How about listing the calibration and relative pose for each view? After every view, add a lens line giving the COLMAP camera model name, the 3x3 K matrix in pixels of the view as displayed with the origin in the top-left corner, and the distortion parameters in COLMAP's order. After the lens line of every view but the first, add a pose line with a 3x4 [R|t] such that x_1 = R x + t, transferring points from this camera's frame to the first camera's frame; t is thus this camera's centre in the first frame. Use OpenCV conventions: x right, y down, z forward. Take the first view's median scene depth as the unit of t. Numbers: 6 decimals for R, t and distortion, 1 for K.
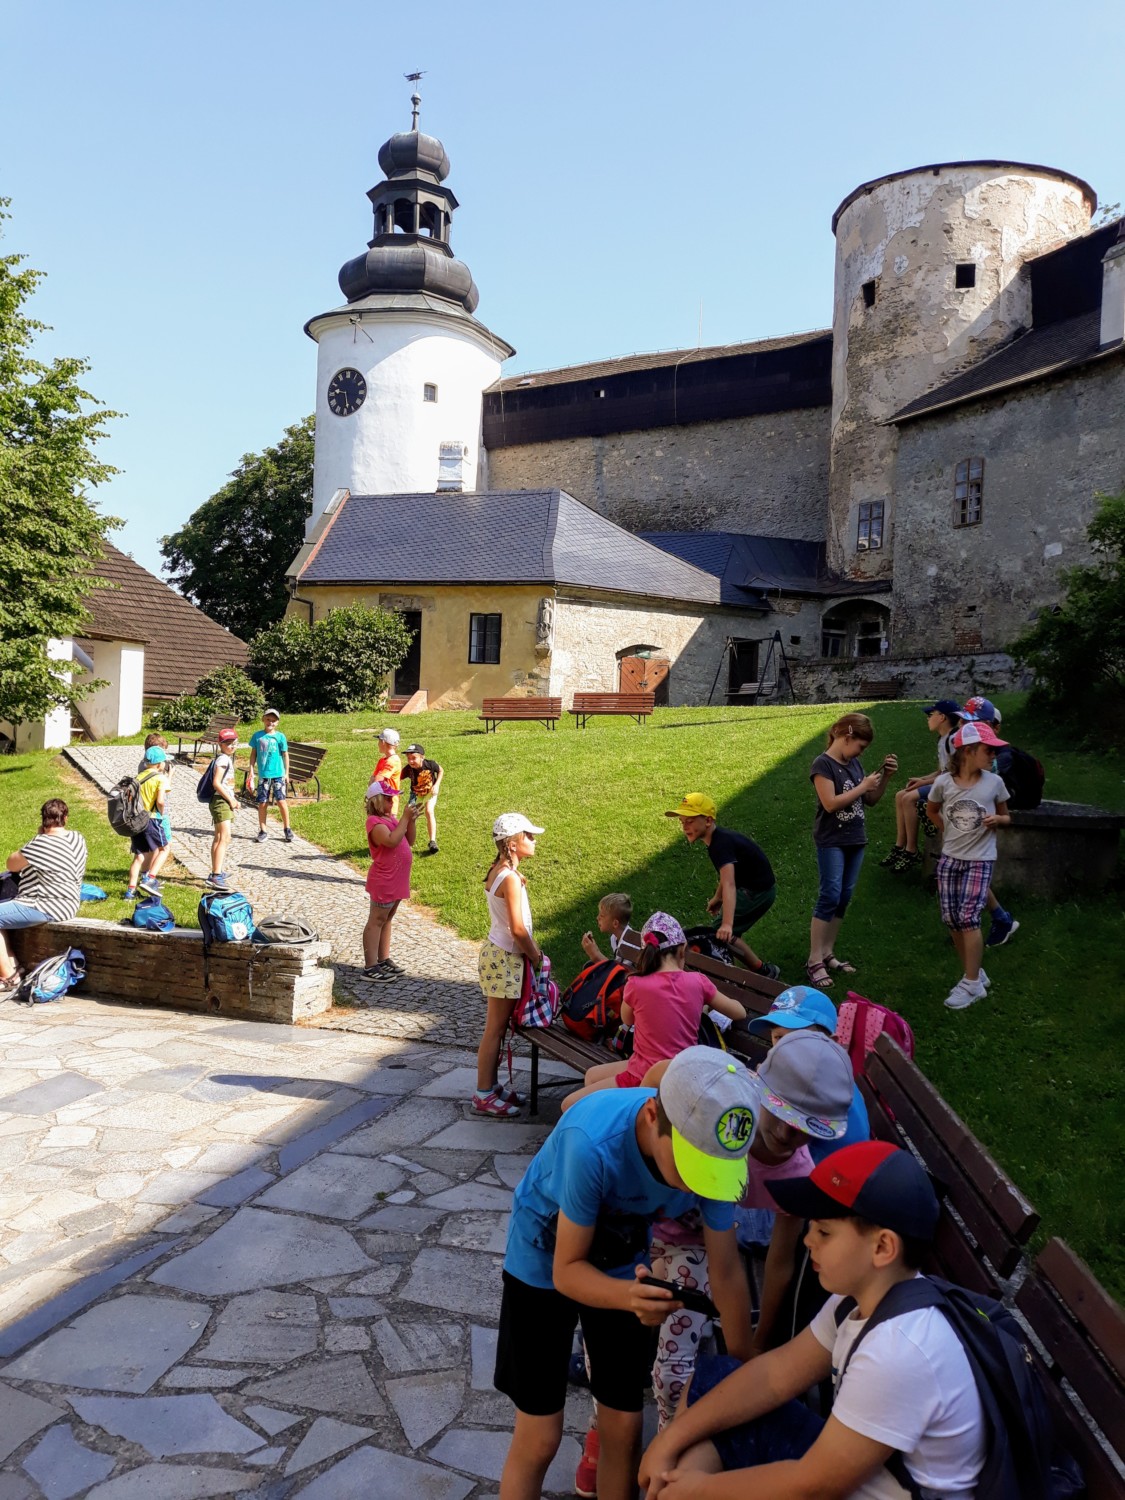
lens RADIAL K [[1196.7, 0, 562.6], [0, 1196.7, 751.1], [0, 0, 1]] dist [-0.006882, 0.002378]
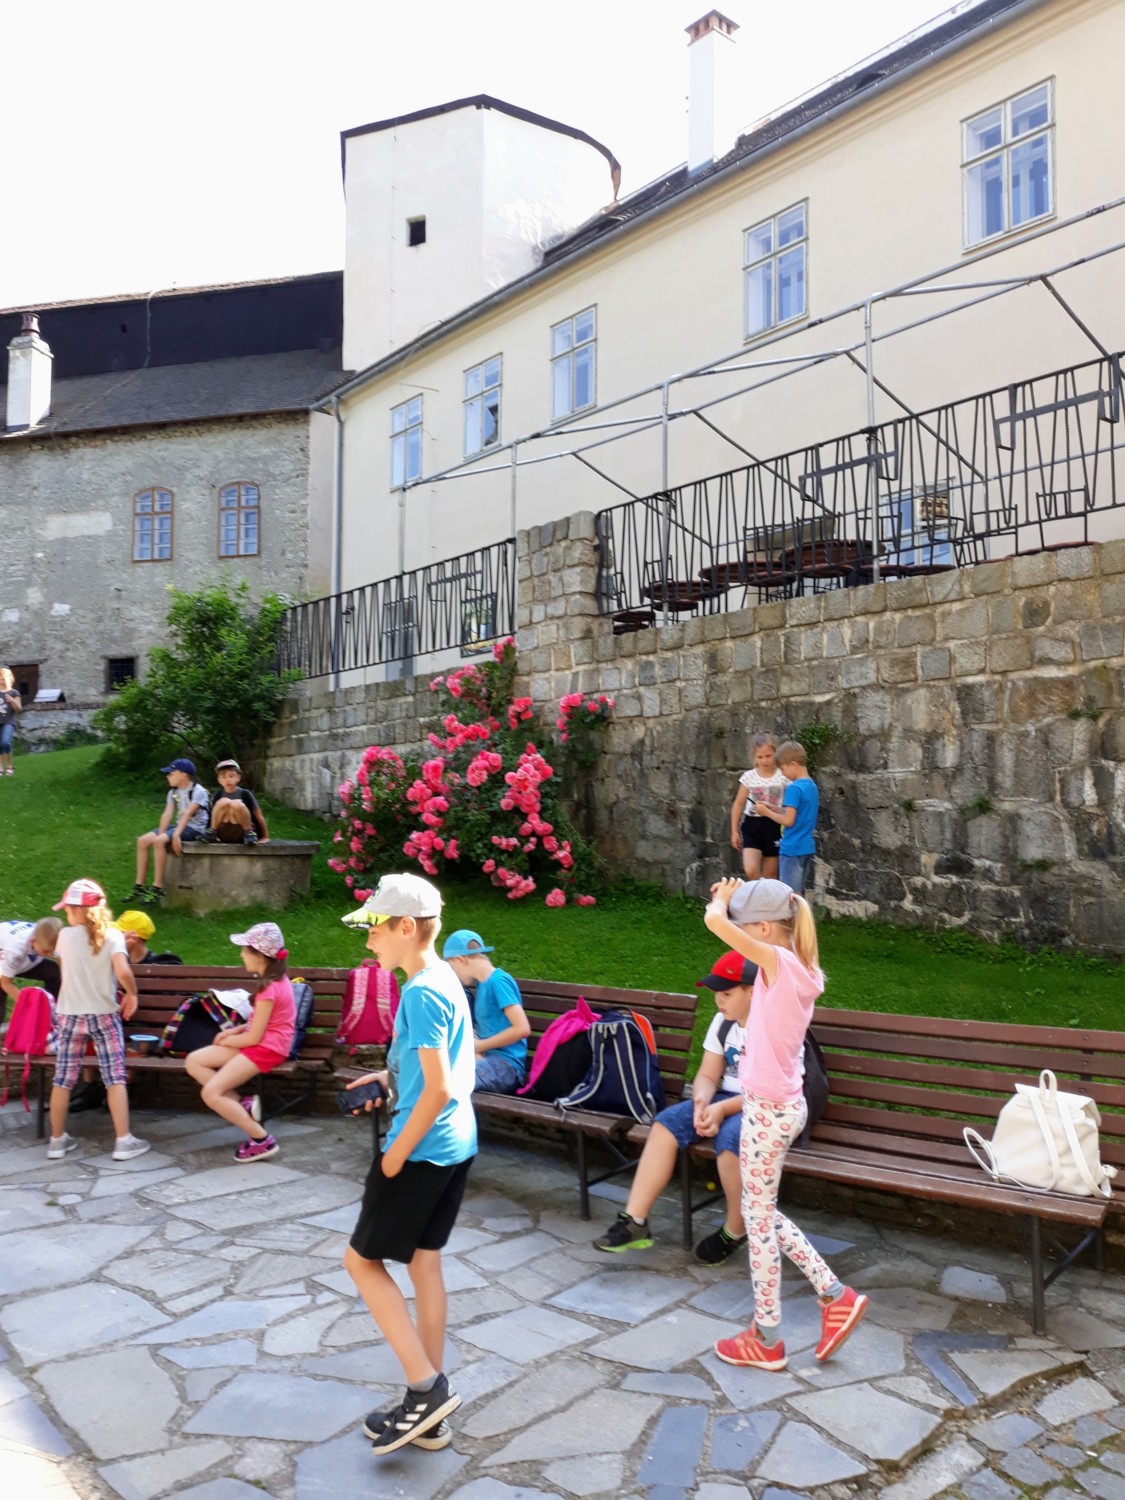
lens RADIAL K [[1196.7, 0, 562.4], [0, 1196.7, 748.6], [0, 0, 1]] dist [-0.006882, 0.002378]
pose [[0.596390, 0.014656, 0.802561, -0.909469], [0.030507, 0.998697, -0.040908, 0.021200], [-0.802115, 0.048881, 0.595166, -0.046569]]
